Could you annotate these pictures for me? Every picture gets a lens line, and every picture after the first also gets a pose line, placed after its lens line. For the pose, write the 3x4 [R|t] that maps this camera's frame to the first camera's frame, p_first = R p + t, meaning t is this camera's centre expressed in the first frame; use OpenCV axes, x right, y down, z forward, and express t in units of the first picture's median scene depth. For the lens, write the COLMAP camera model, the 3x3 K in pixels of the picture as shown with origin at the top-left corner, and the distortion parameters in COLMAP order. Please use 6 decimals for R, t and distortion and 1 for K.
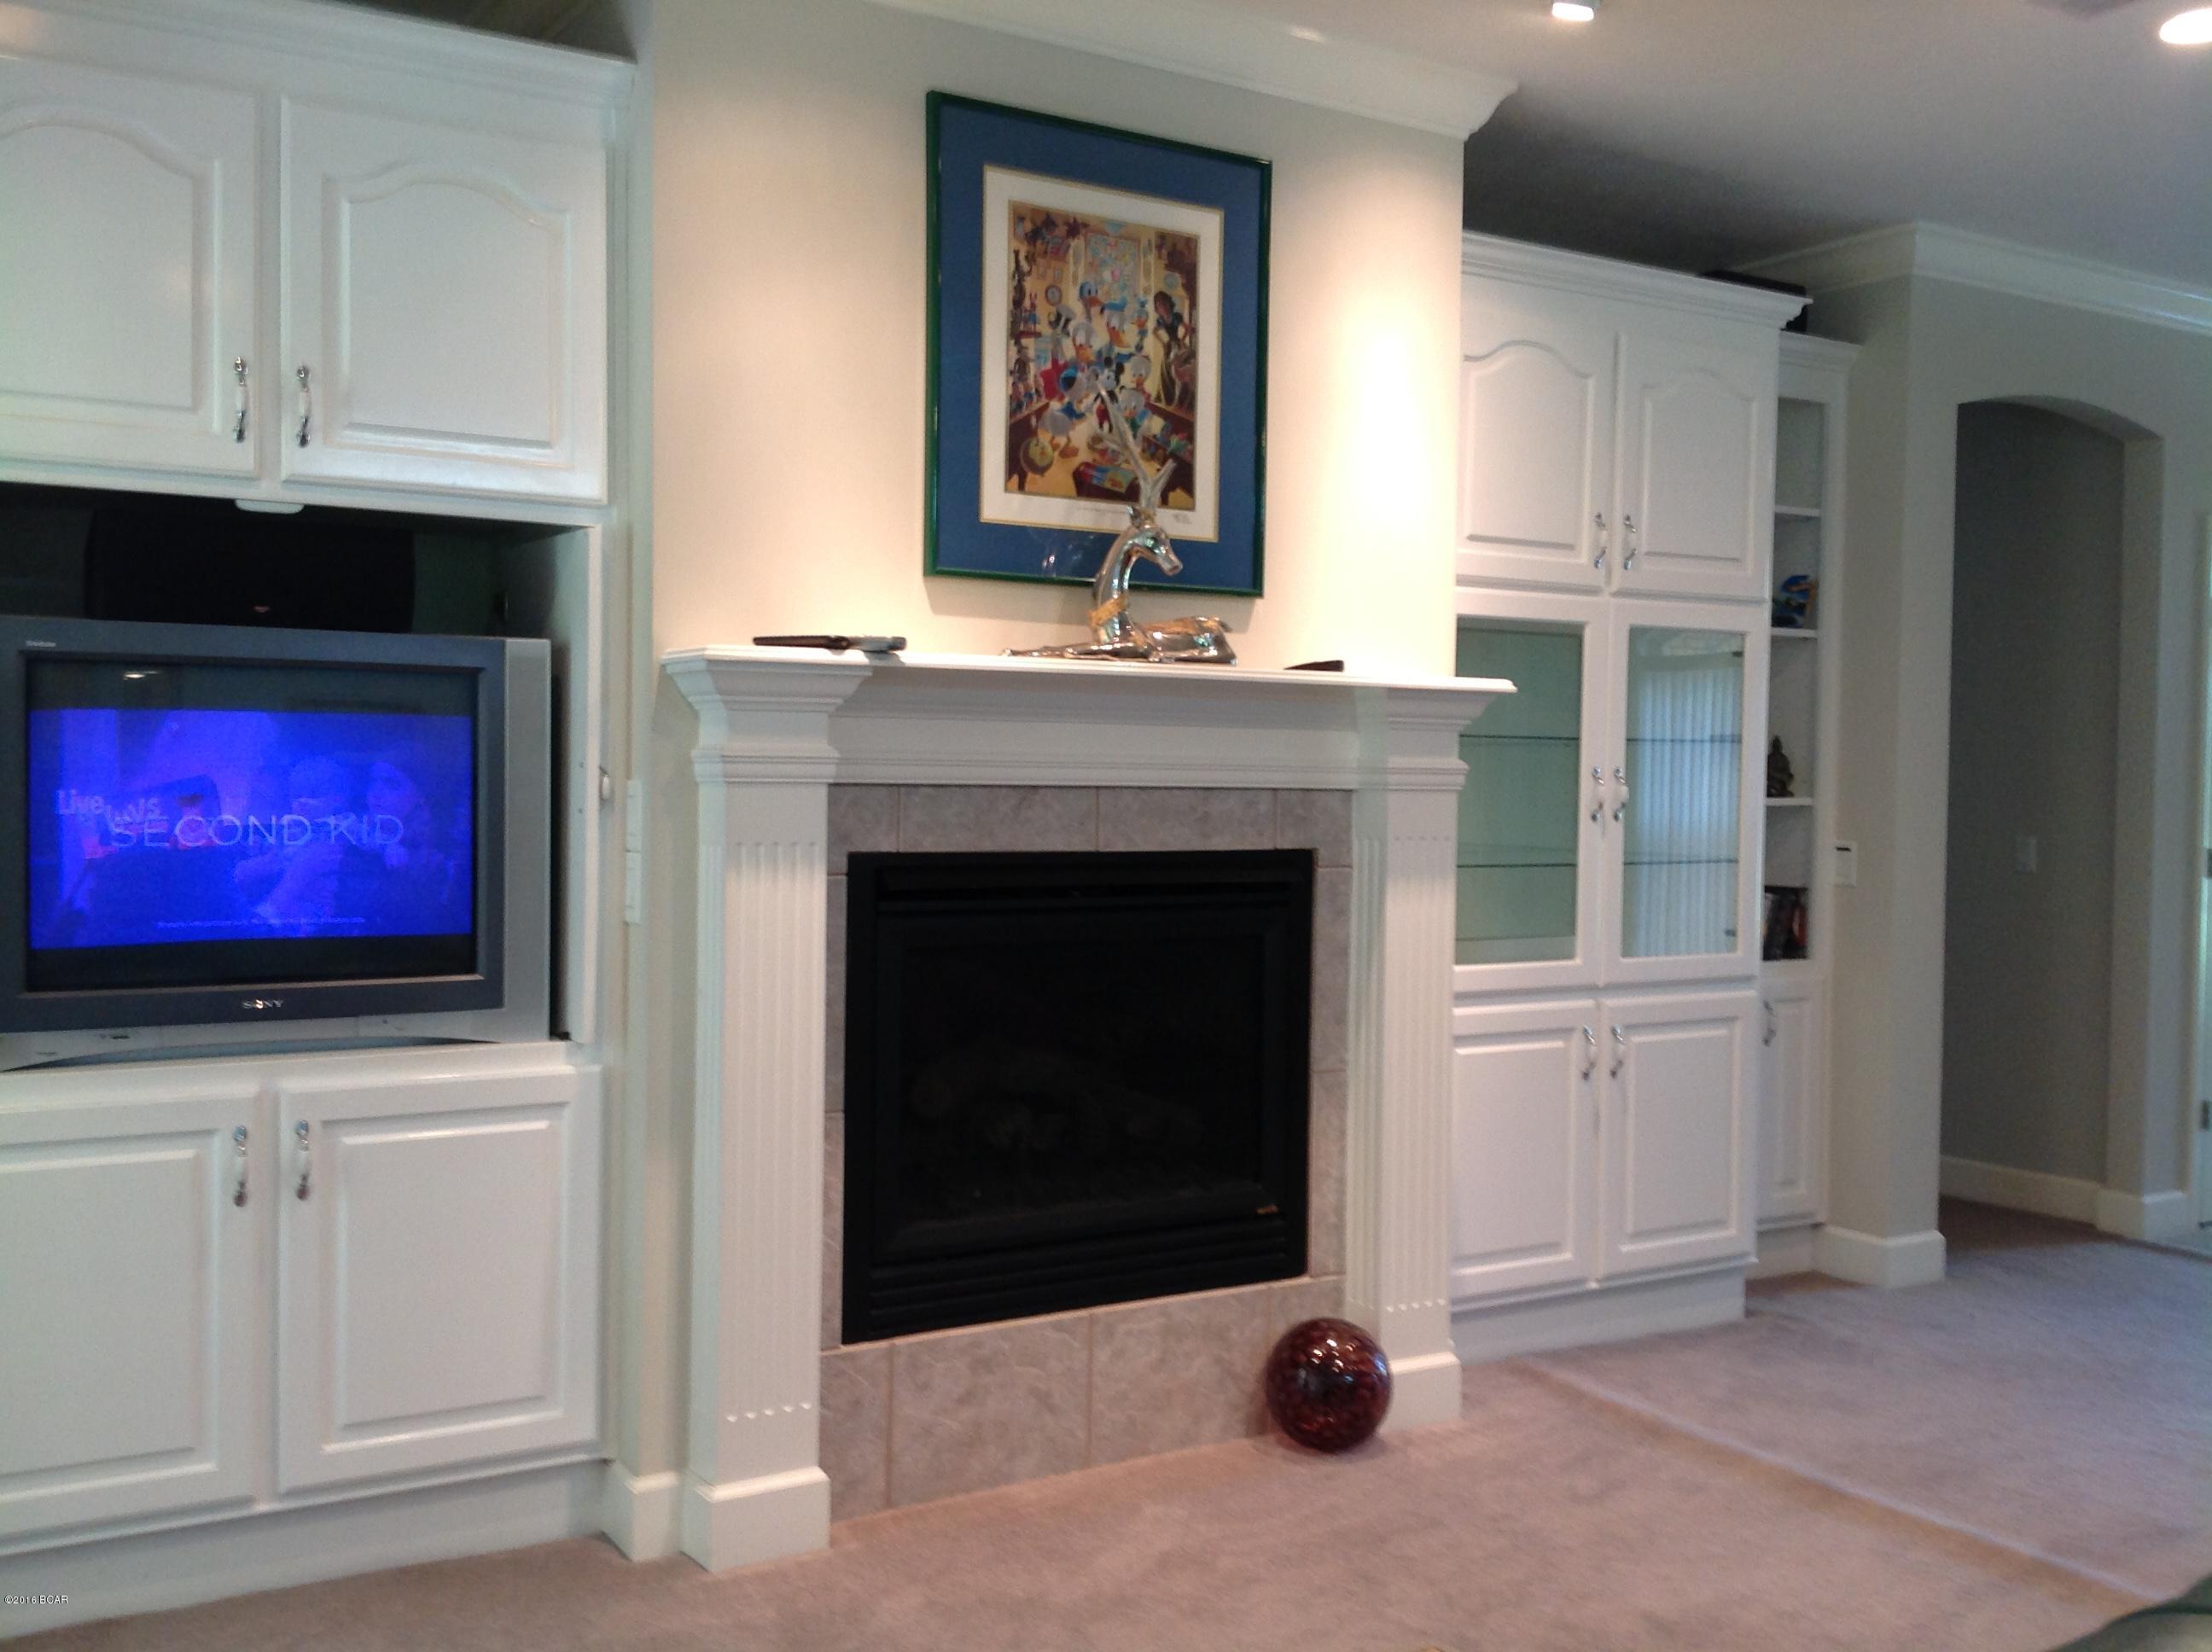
lens RADIAL K [[2145.2, 0, 1104.3], [0, 2145.2, 845.4], [0, 0, 1]] dist [-0.016261, 0.000000]
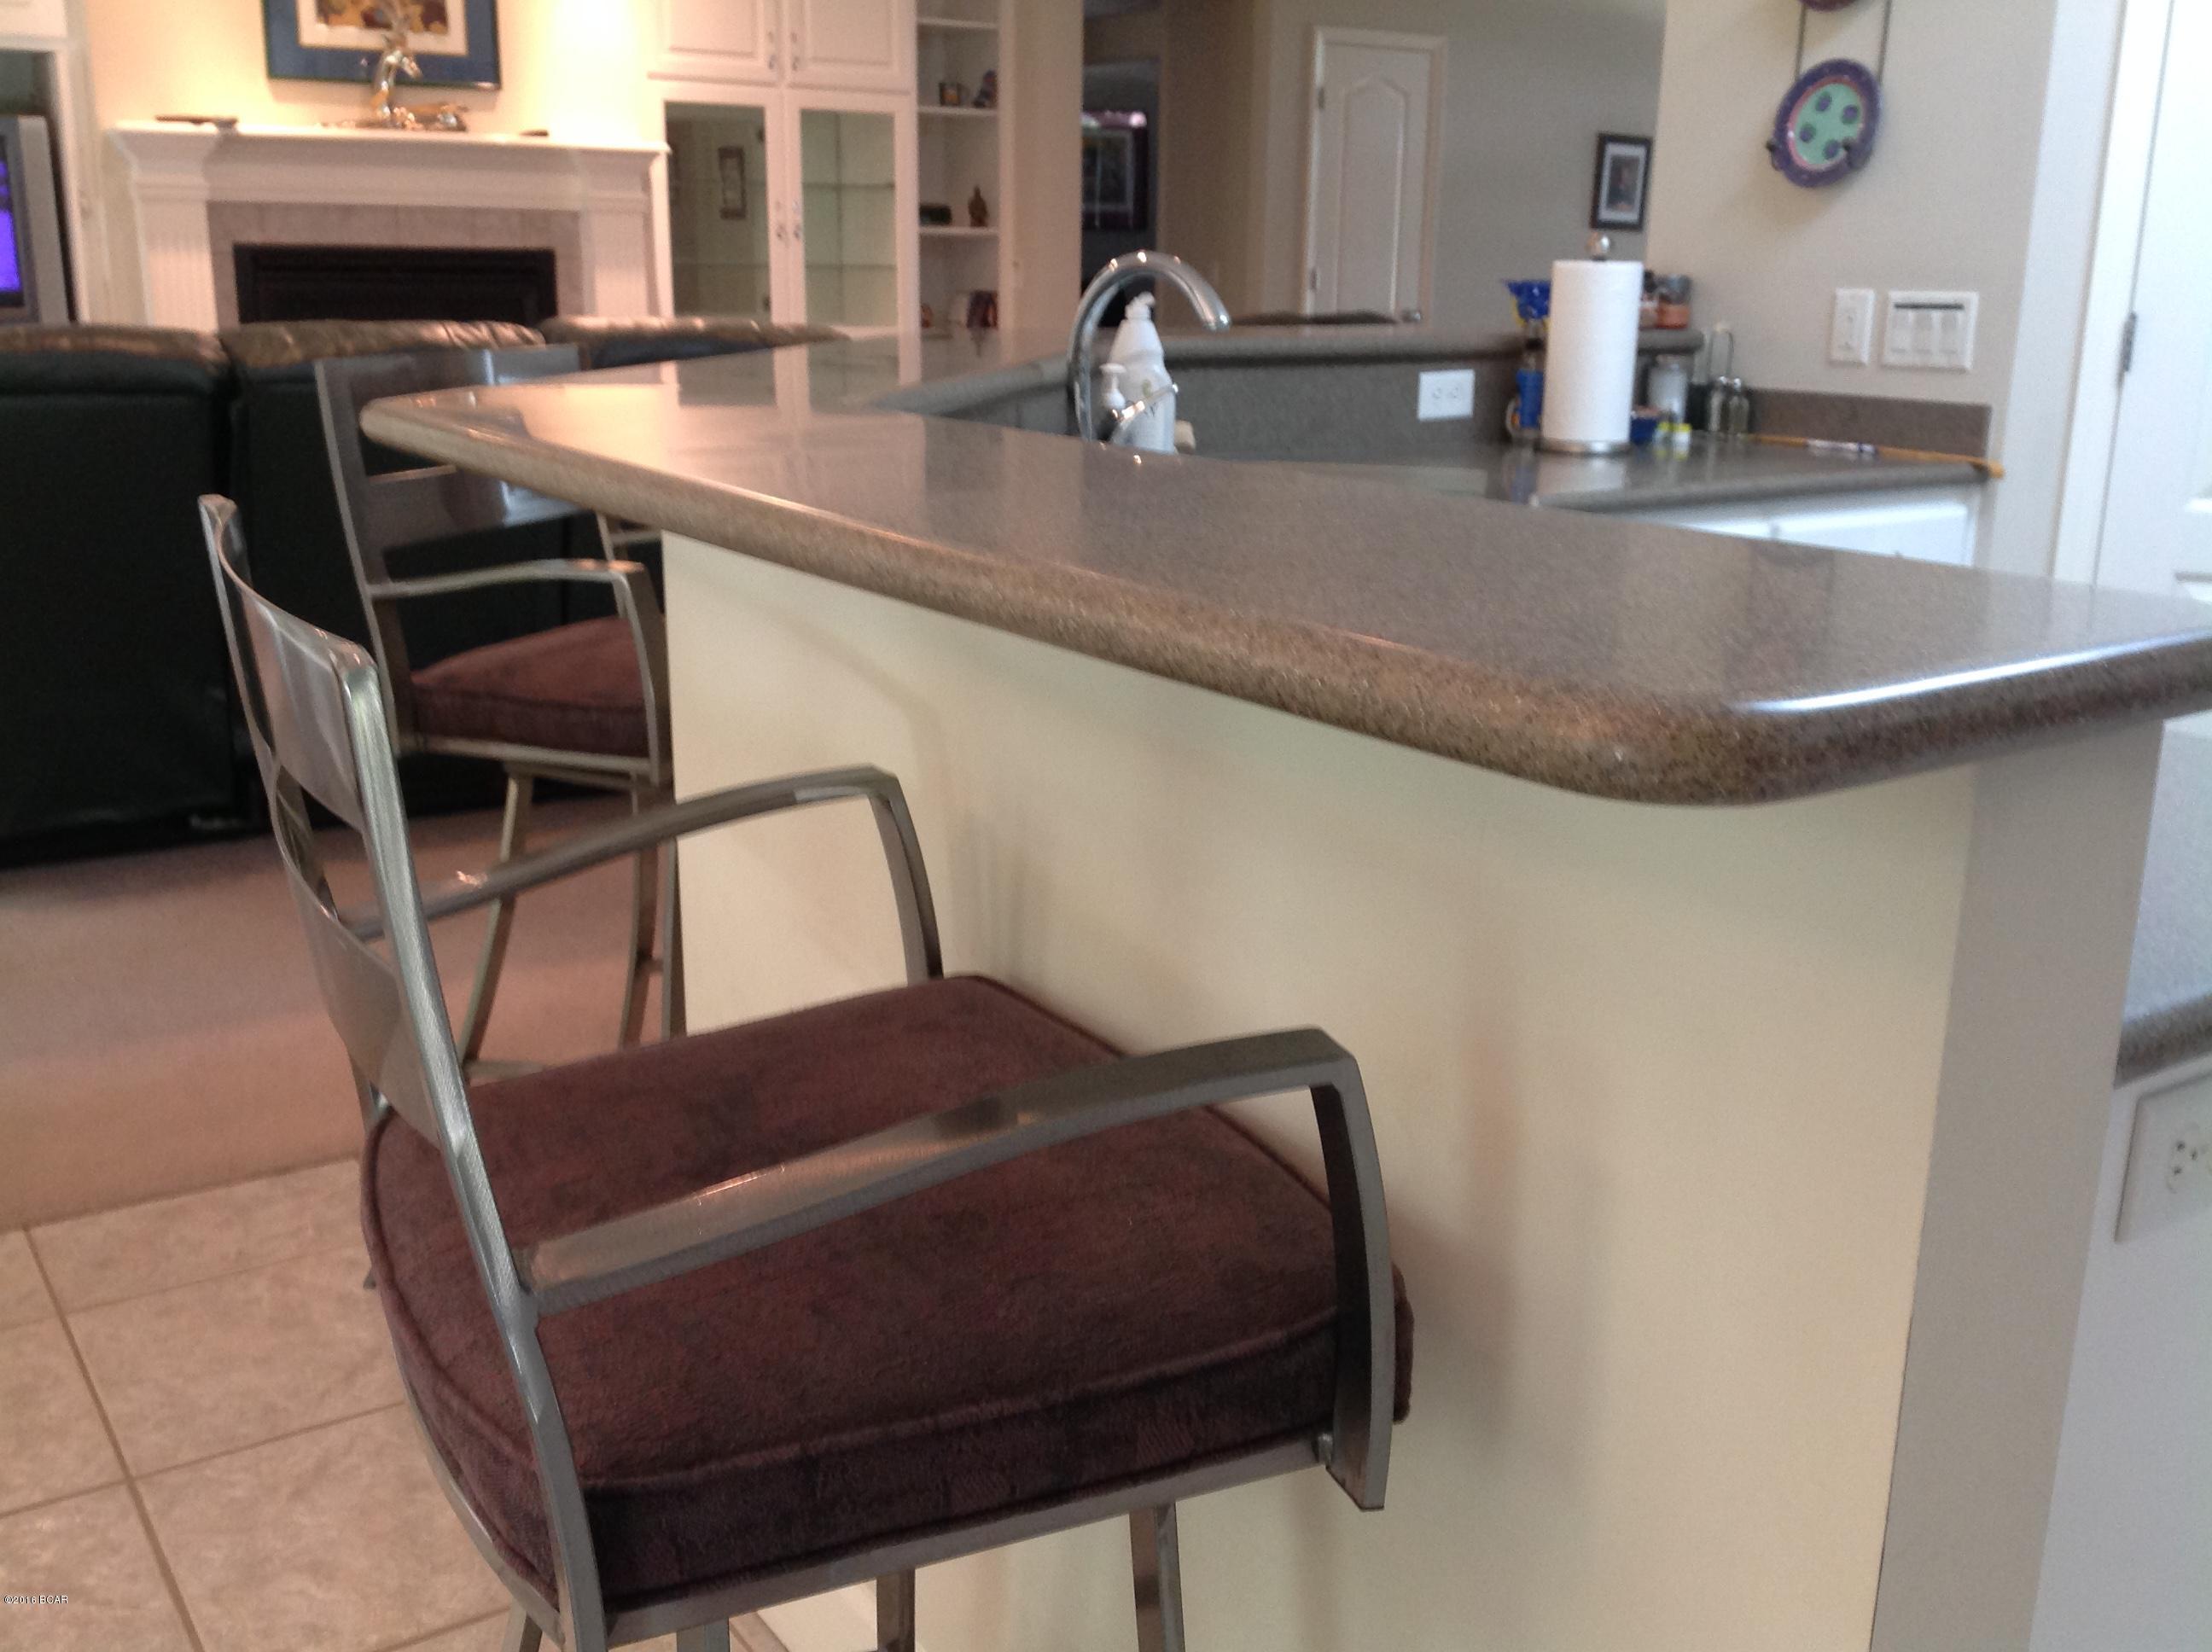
lens RADIAL K [[2145.2, 0, 1107.1], [0, 2145.2, 877.8], [0, 0, 1]] dist [-0.016261, 0.000000]
pose [[0.999654, -0.009663, 0.024457, 0.514718], [0.003523, 0.970863, 0.239610, 0.084669], [-0.026059, -0.239441, 0.970561, -0.797462]]
